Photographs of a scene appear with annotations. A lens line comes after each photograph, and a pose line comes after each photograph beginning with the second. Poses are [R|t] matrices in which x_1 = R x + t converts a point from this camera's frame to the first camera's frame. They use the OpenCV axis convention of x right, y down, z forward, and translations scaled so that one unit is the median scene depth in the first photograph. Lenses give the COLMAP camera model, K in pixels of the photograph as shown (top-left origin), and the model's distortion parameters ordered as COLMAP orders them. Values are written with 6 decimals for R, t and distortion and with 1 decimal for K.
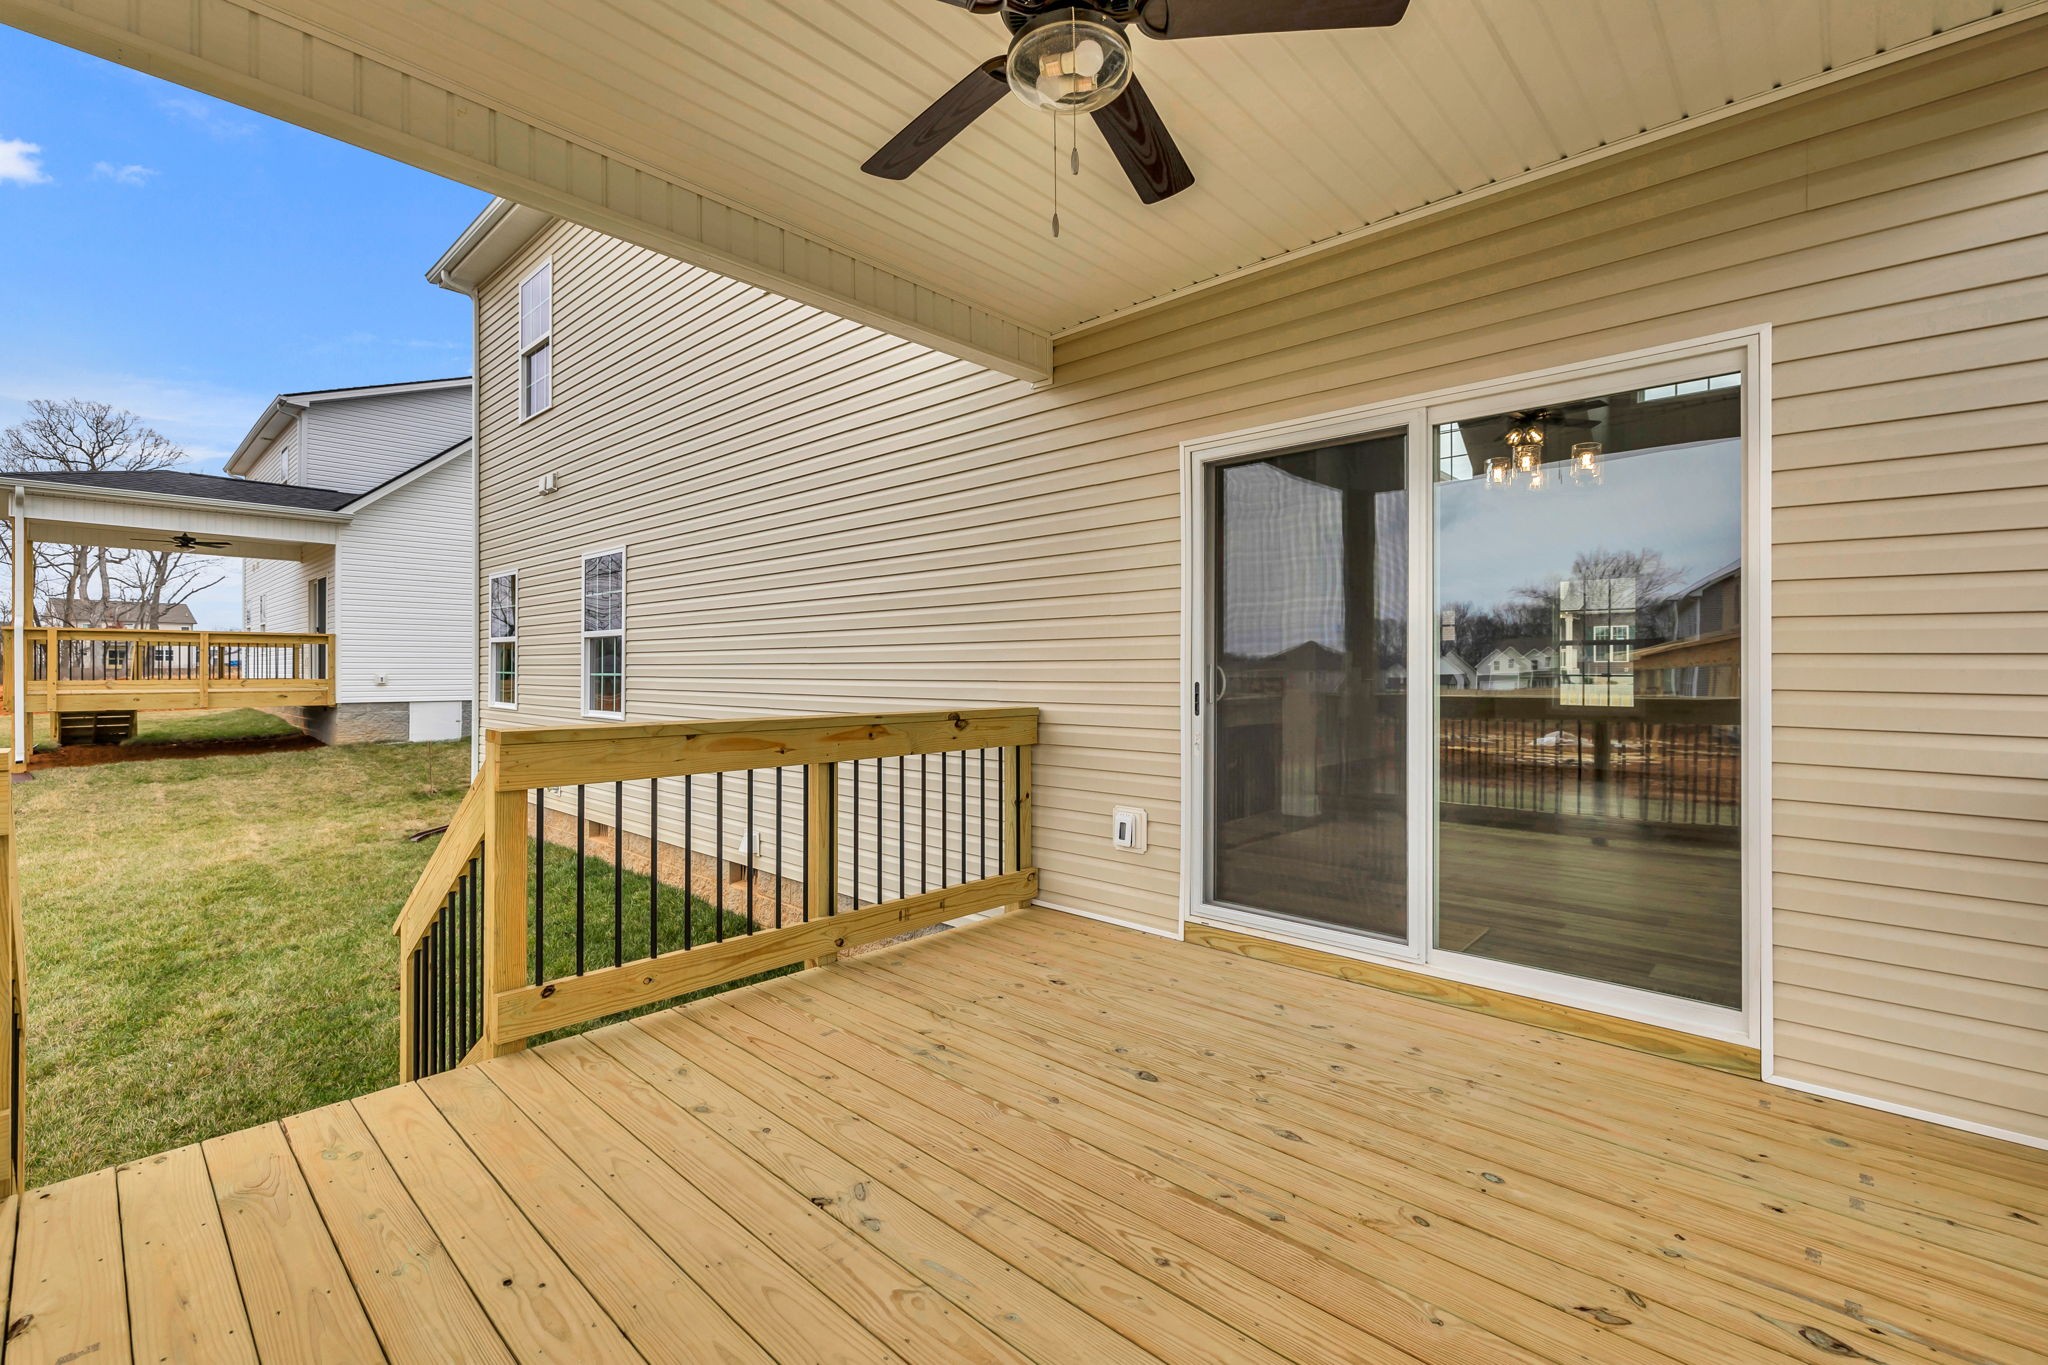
lens RADIAL K [[896.1, 0, 979.4], [0, 896.1, 683.0], [0, 0, 1]] dist [-0.001736, -0.000077]
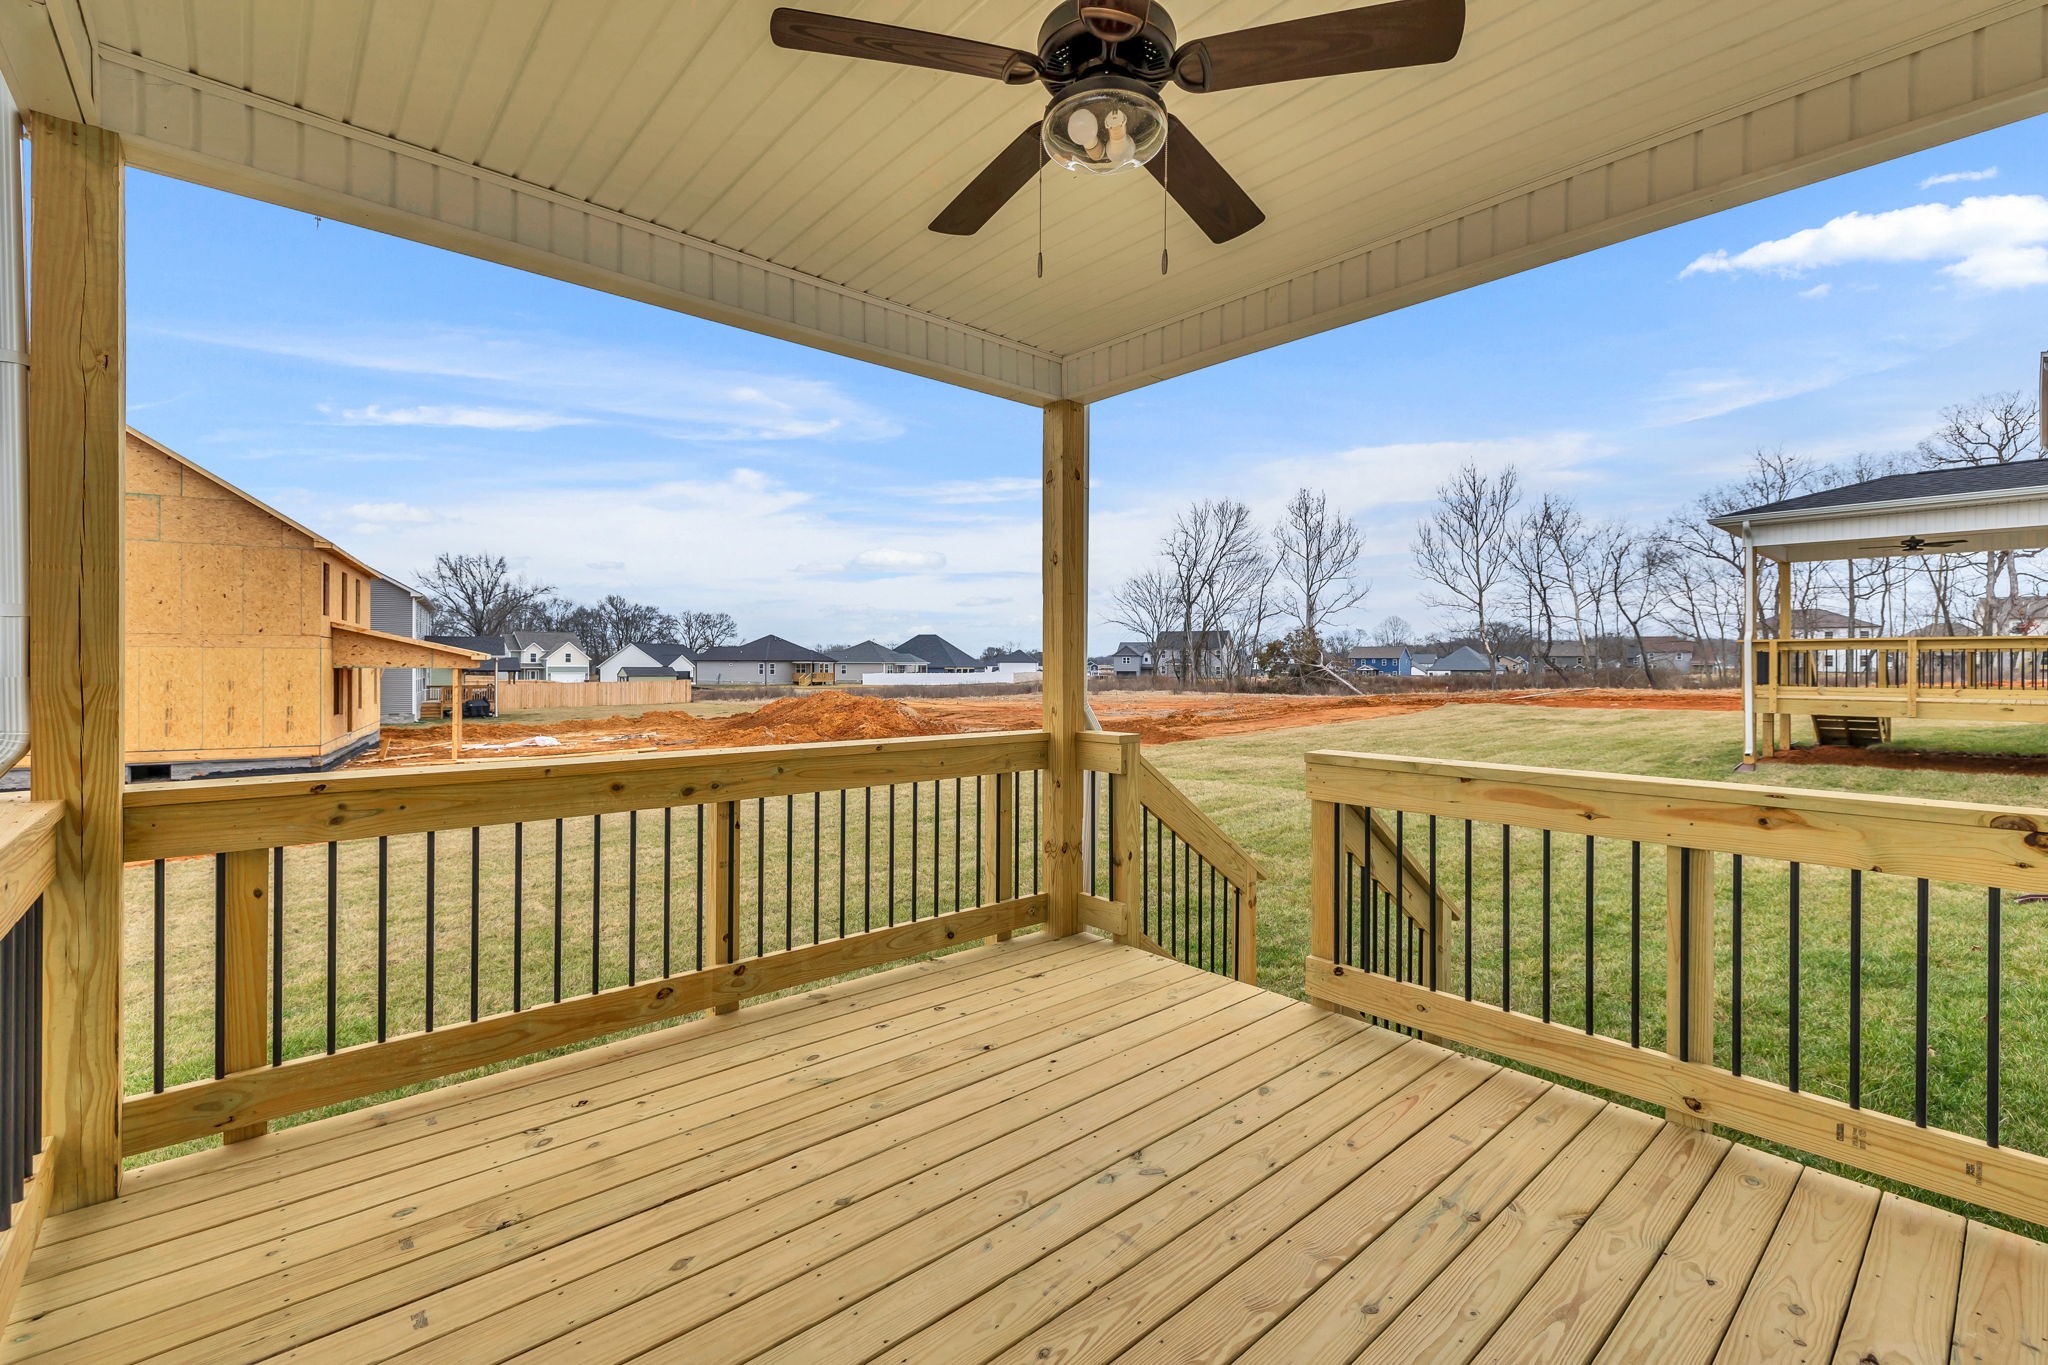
lens RADIAL K [[878.2, 0, 1024.0], [0, 878.2, 682.5], [0, 0, 1]] dist [-0.001111, 0.000710]
pose [[-0.077377, 0.017812, -0.996843, 0.170084], [-0.017036, 0.999671, 0.019185, -0.014236], [0.996856, 0.018466, -0.077048, 0.155086]]
